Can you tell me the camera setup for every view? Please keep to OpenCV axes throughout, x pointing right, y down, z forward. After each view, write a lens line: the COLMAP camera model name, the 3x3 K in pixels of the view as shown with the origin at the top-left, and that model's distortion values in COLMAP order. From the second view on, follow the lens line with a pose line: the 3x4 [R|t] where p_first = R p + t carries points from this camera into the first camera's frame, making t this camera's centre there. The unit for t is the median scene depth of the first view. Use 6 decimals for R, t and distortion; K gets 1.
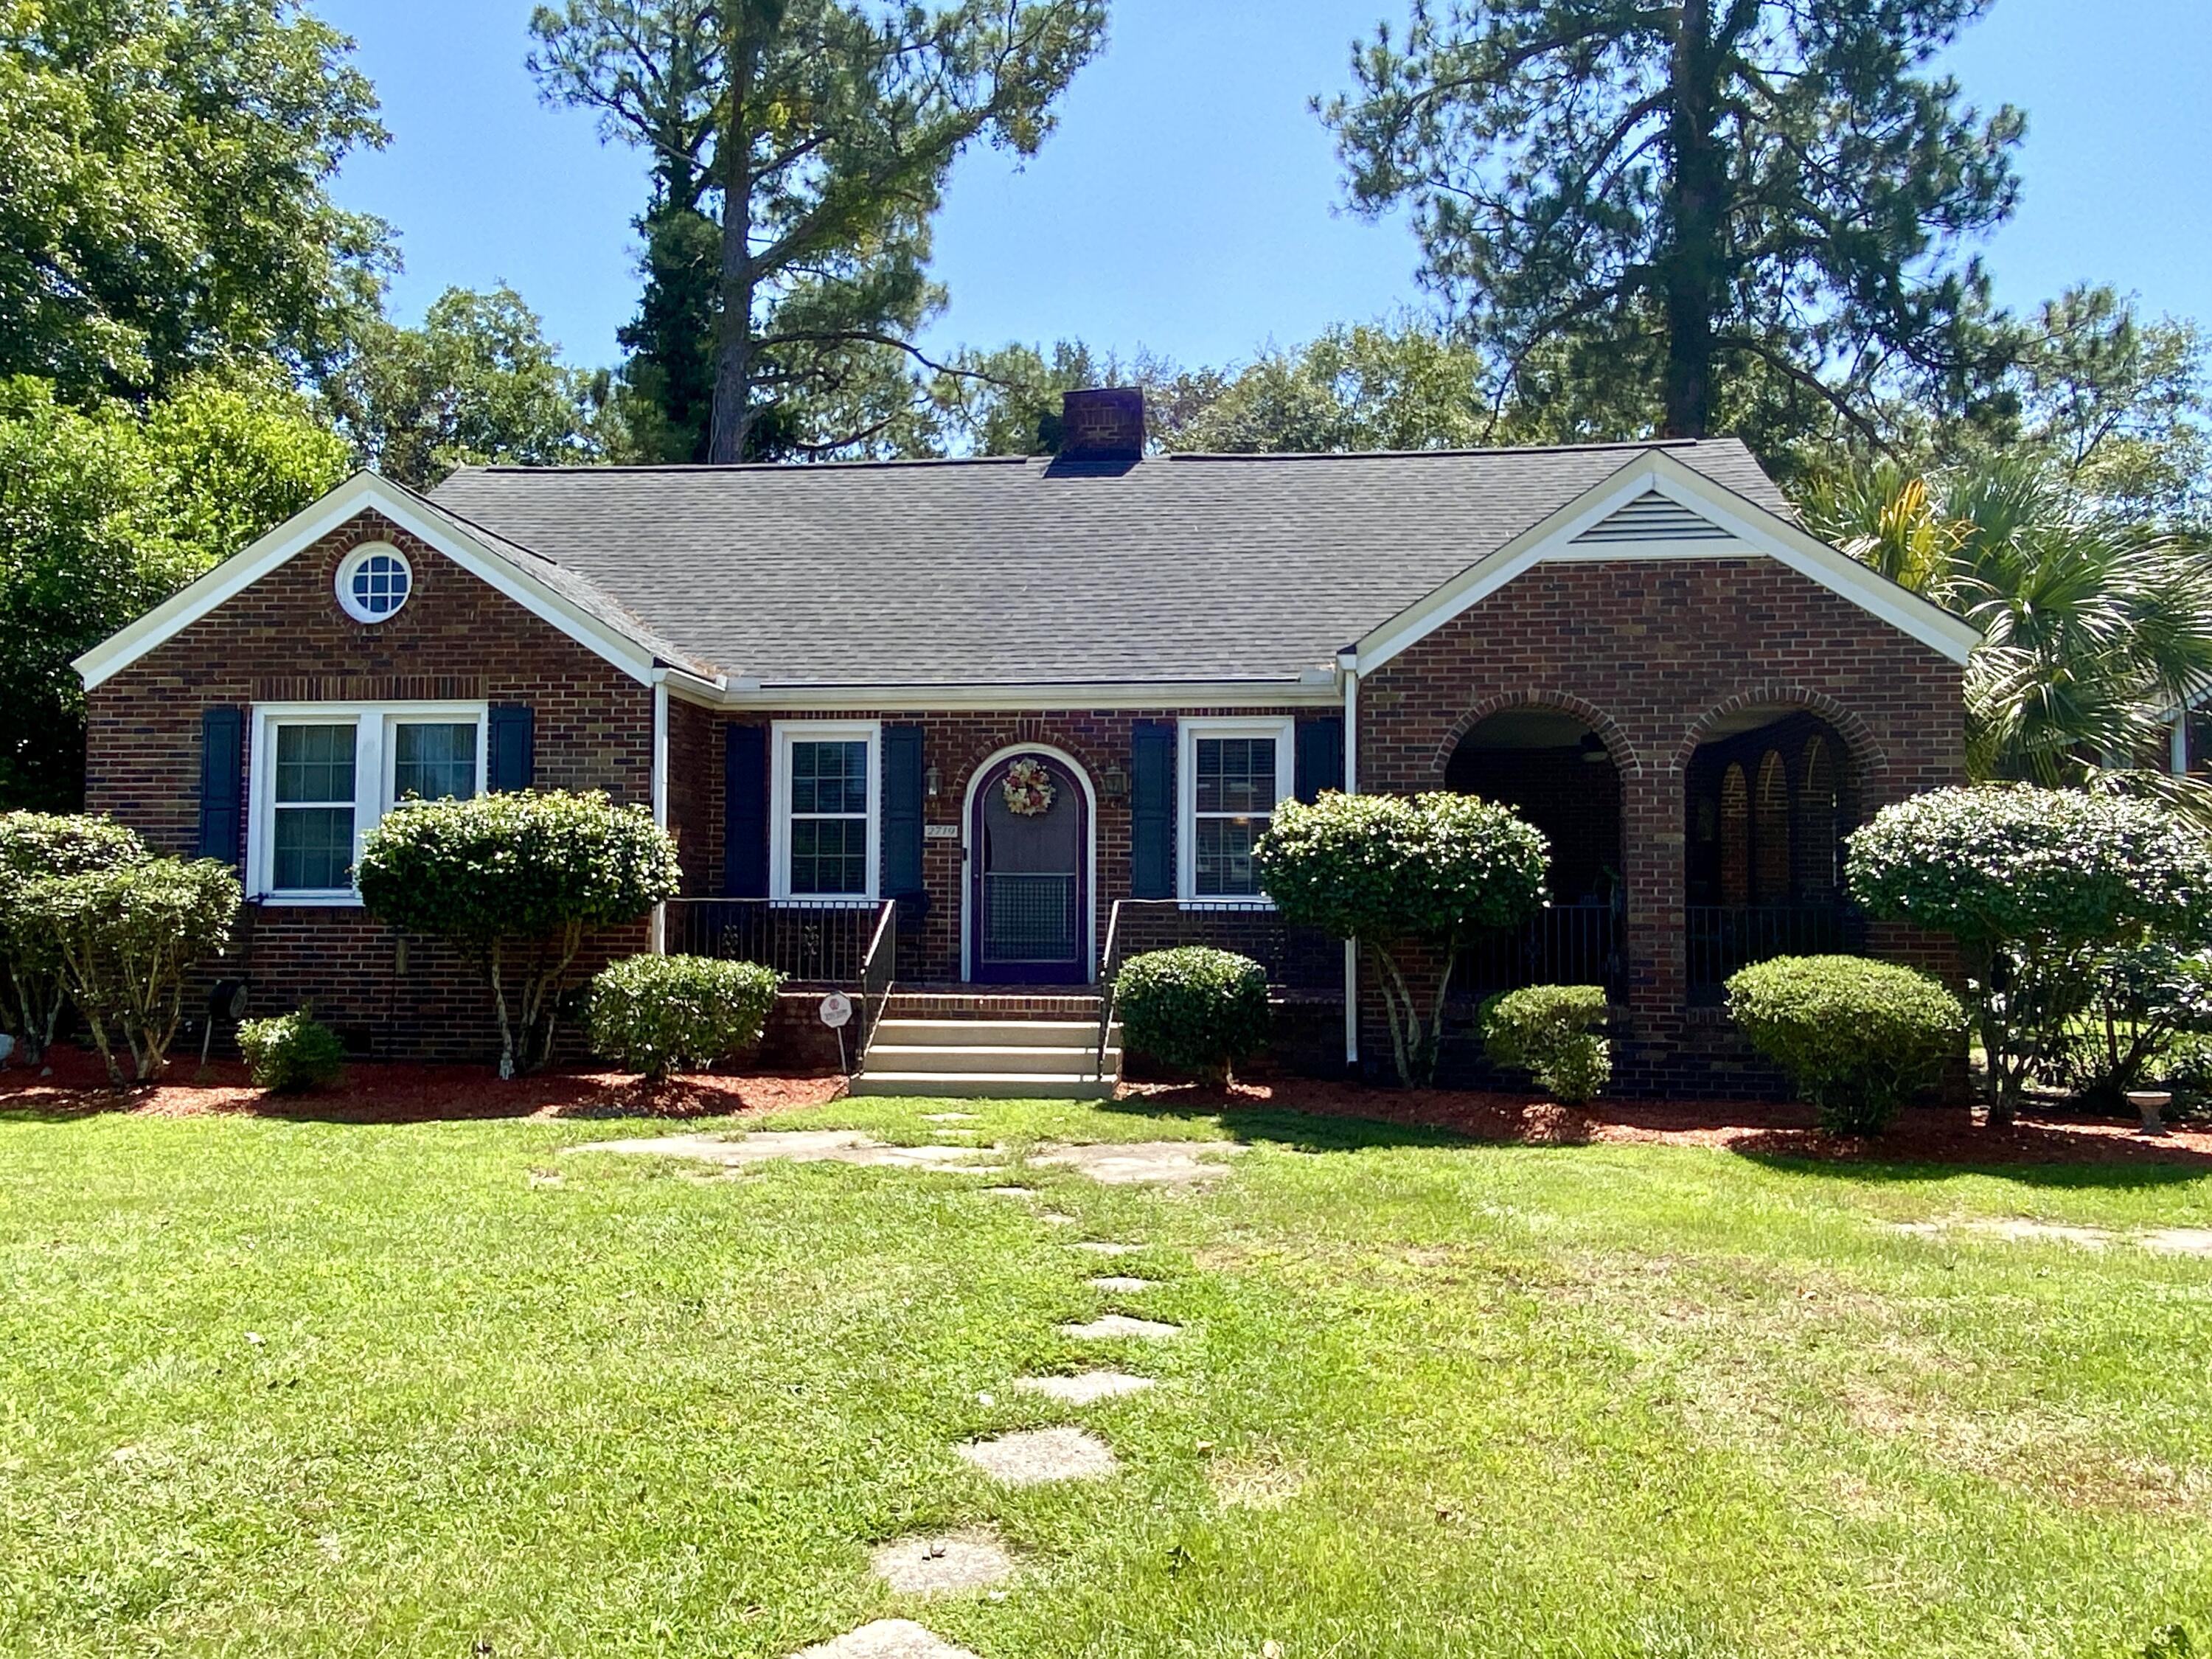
lens RADIAL K [[1676.7, 0, 1097.3], [0, 1676.7, 824.8], [0, 0, 1]] dist [0.083159, -0.096011]
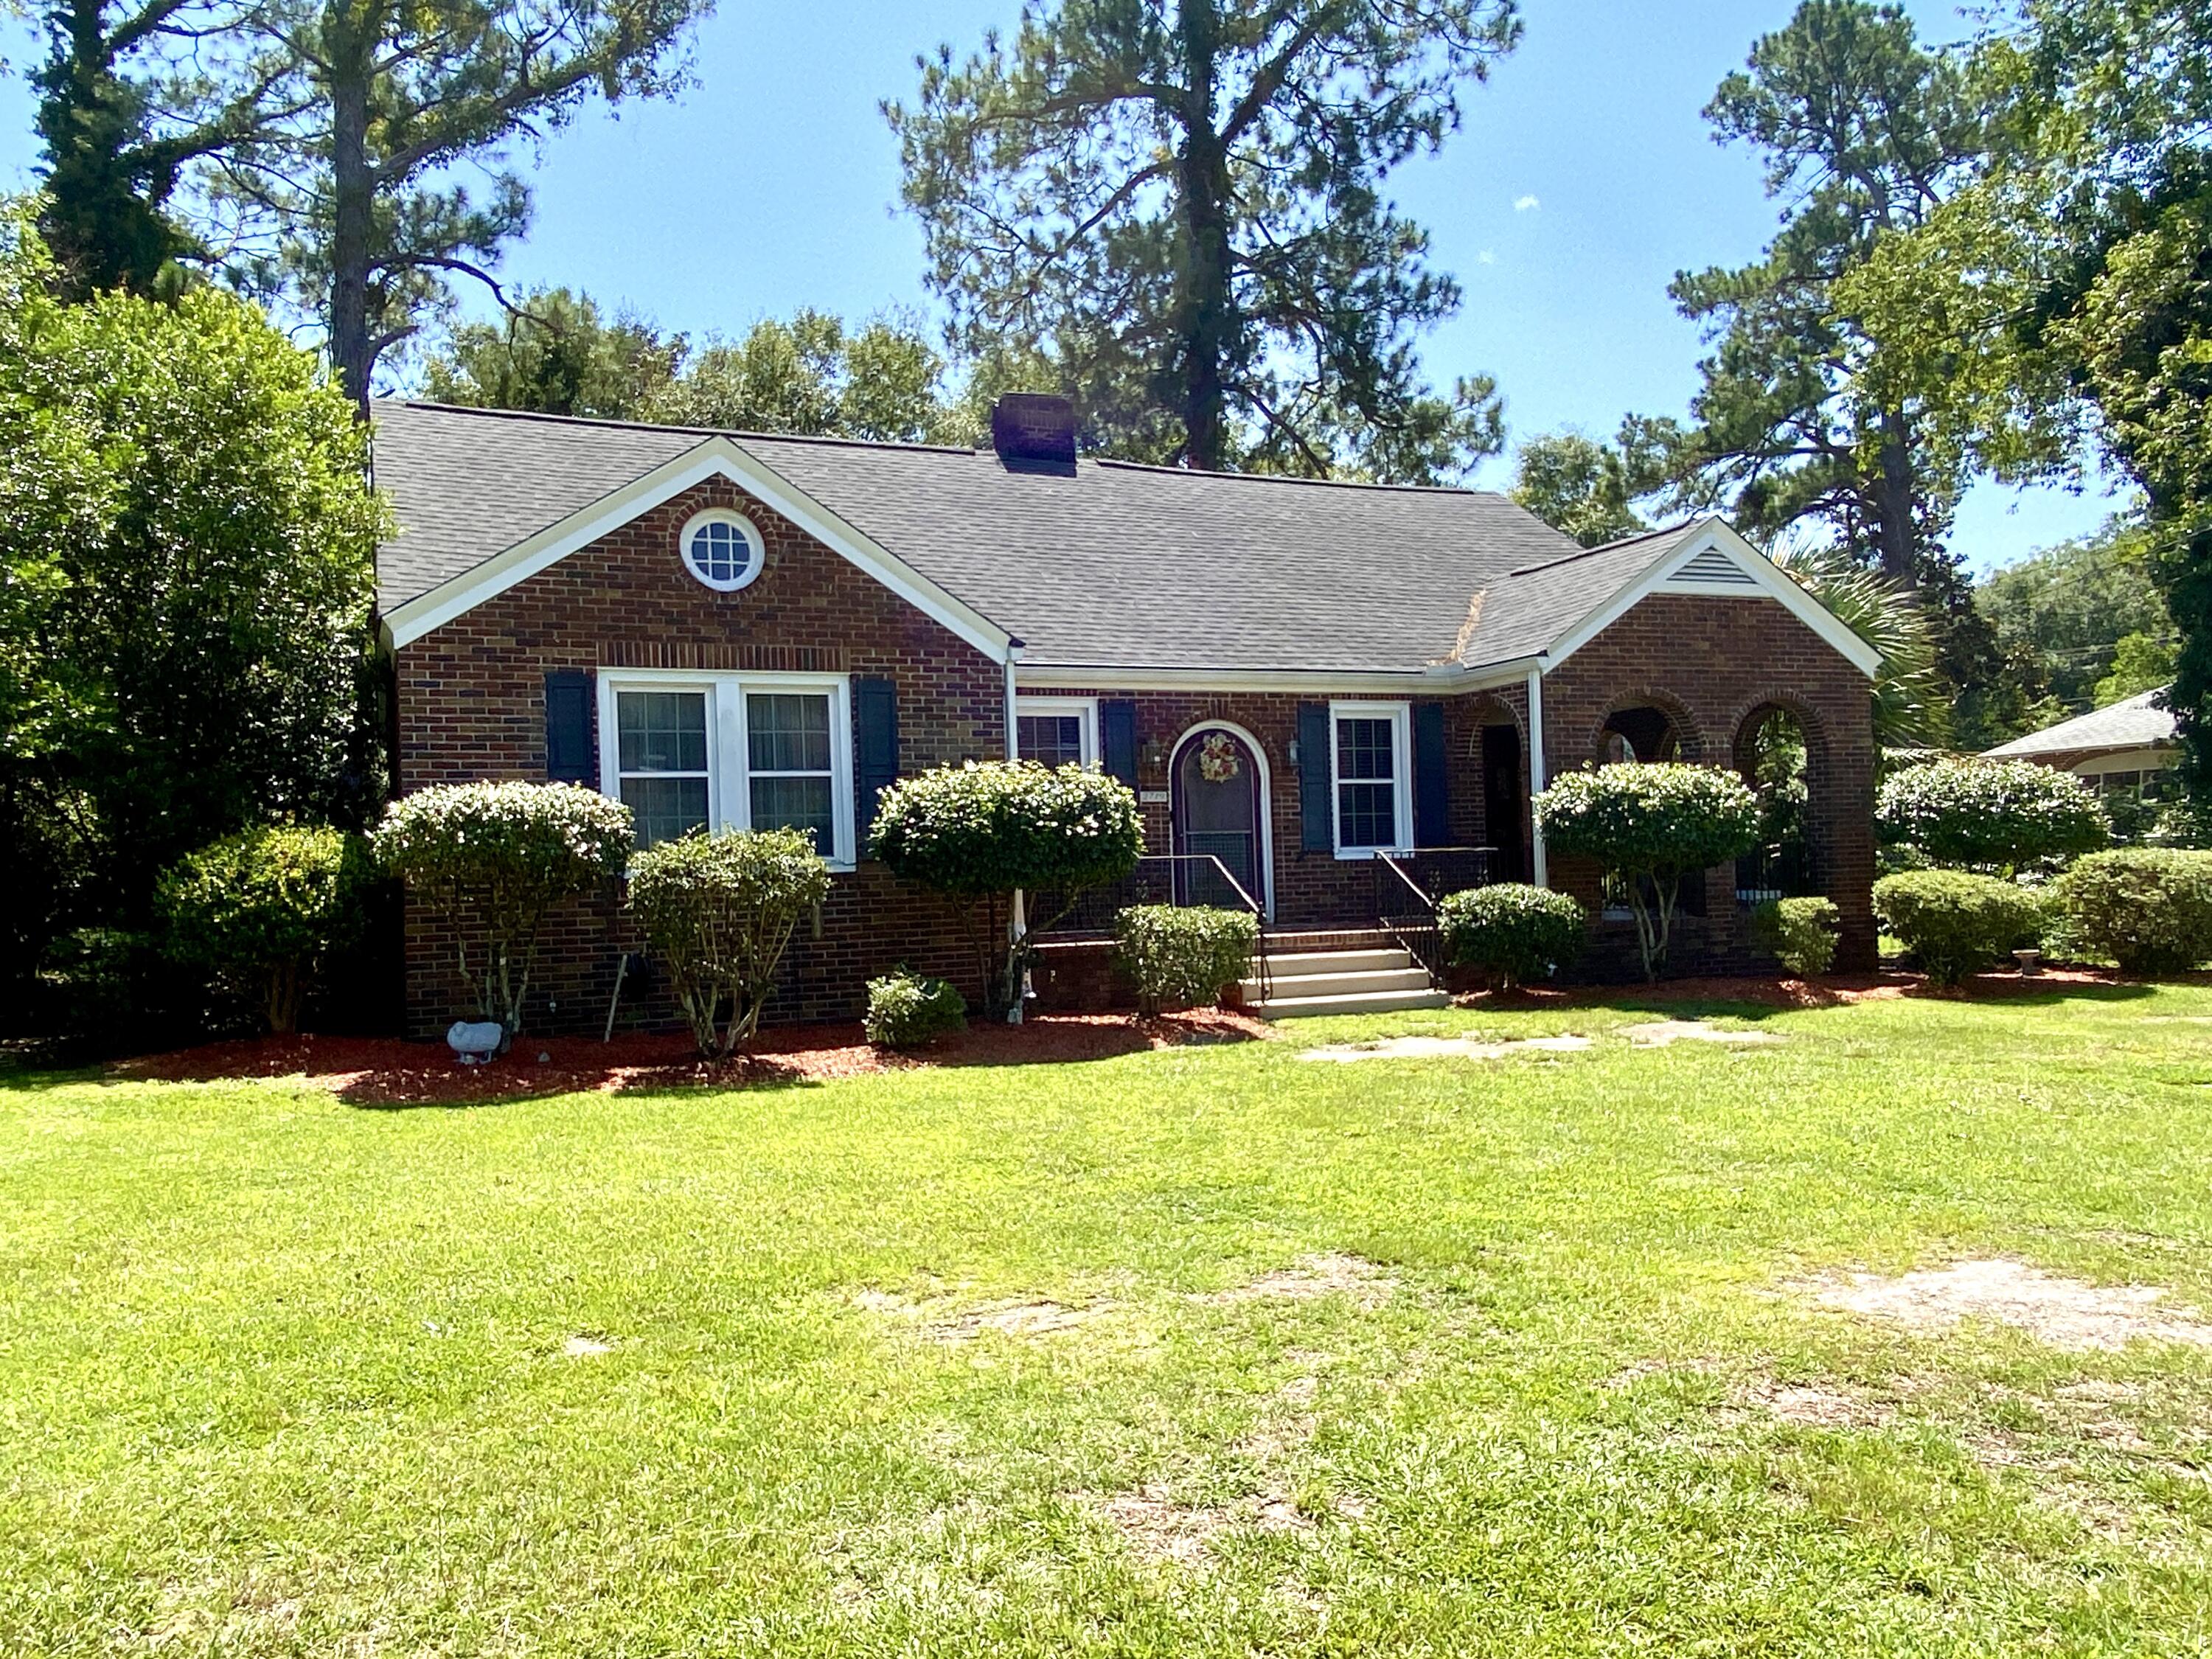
lens RADIAL K [[1676.7, 0, 1097.3], [0, 1676.7, 824.8], [0, 0, 1]] dist [0.083159, -0.096011]
pose [[0.867046, -0.017116, 0.497935, -0.920487], [0.008314, 0.999768, 0.019890, -0.000137], [-0.498159, -0.013106, 0.866986, 0.046484]]
